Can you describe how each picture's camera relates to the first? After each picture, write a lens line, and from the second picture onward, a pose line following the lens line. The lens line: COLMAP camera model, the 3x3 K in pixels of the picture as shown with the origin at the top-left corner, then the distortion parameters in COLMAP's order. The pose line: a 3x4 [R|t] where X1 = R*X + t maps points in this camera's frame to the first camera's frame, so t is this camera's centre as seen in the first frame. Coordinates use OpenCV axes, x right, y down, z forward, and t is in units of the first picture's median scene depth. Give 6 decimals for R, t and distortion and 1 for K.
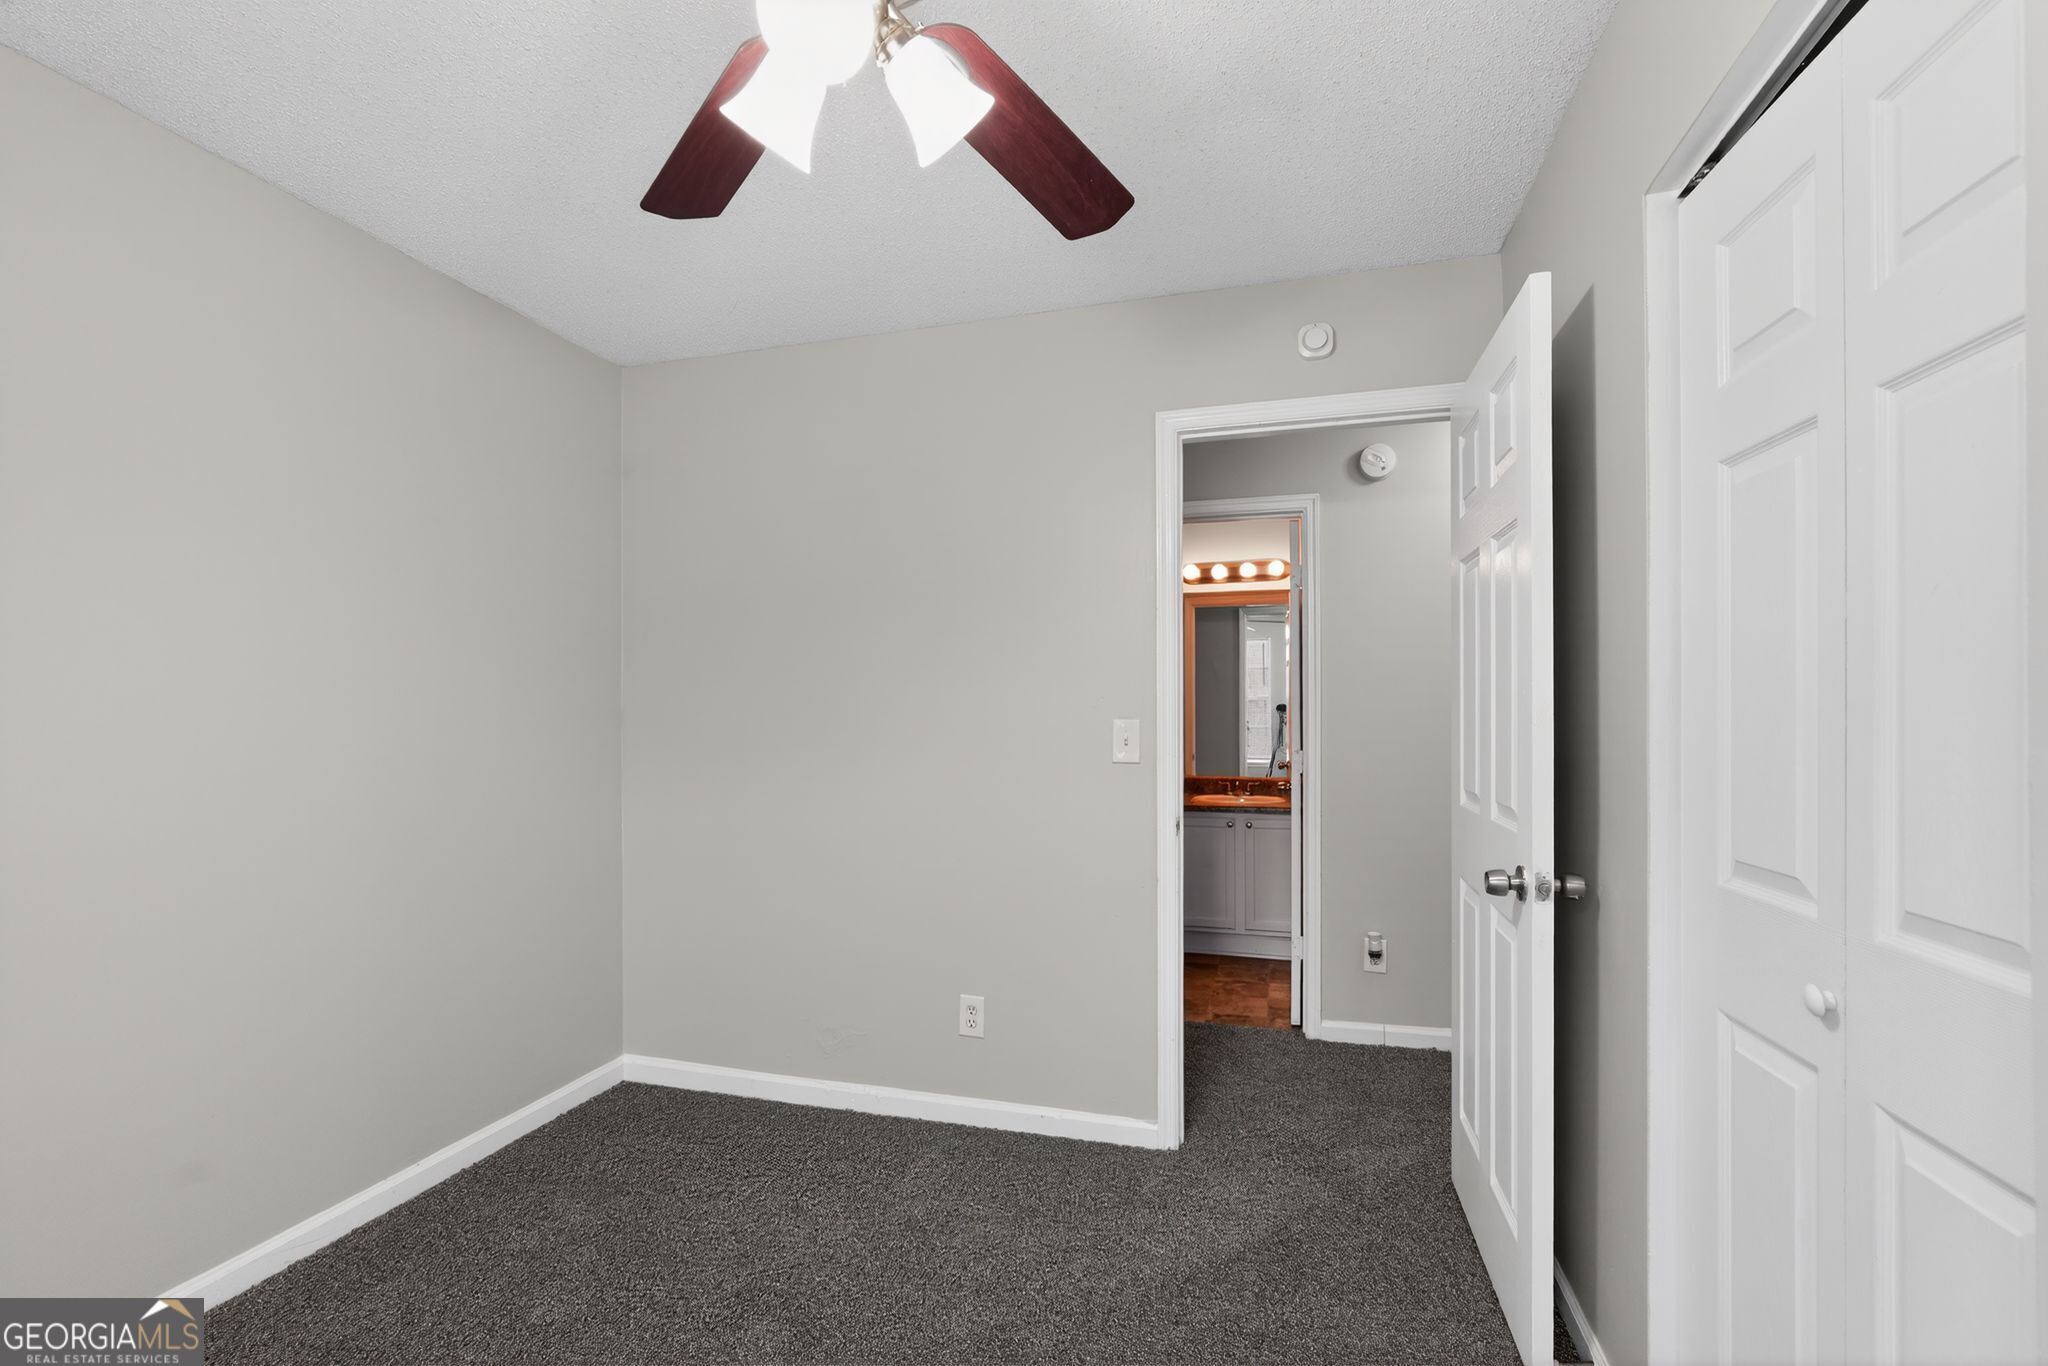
lens RADIAL K [[911.2, 0, 989.3], [0, 911.2, 720.0], [0, 0, 1]] dist [-0.017568, 0.006533]
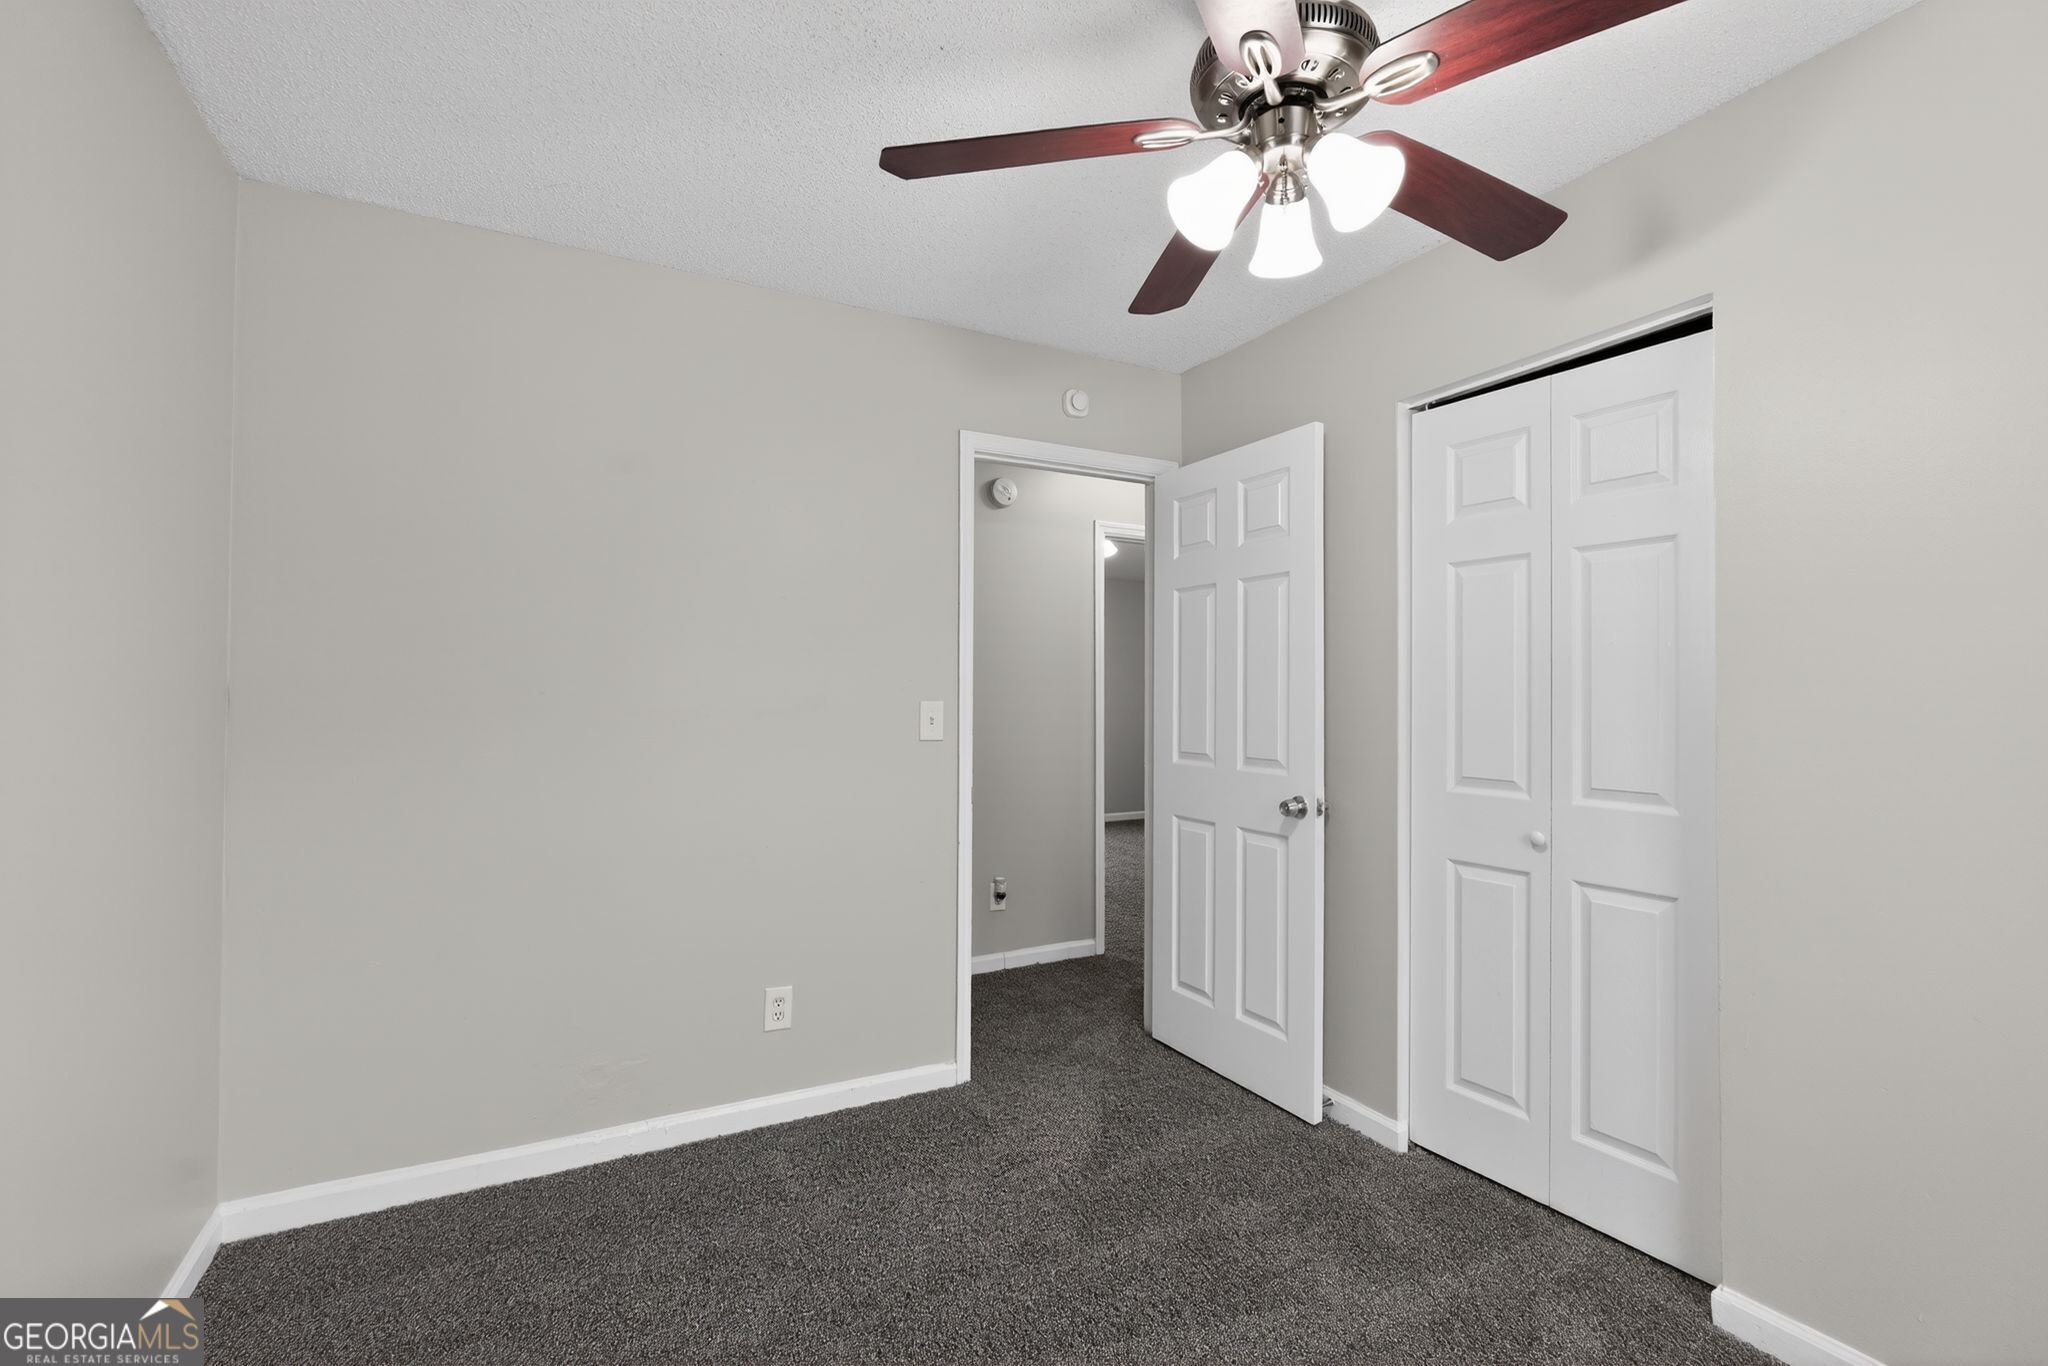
lens RADIAL K [[911.2, 0, 1028.6], [0, 911.2, 683.1], [0, 0, 1]] dist [-0.017568, 0.006533]
pose [[0.711406, 0.018341, 0.702542, -0.538580], [-0.003383, 0.999737, -0.022674, 0.003124], [-0.702773, 0.013754, 0.711281, 0.134961]]
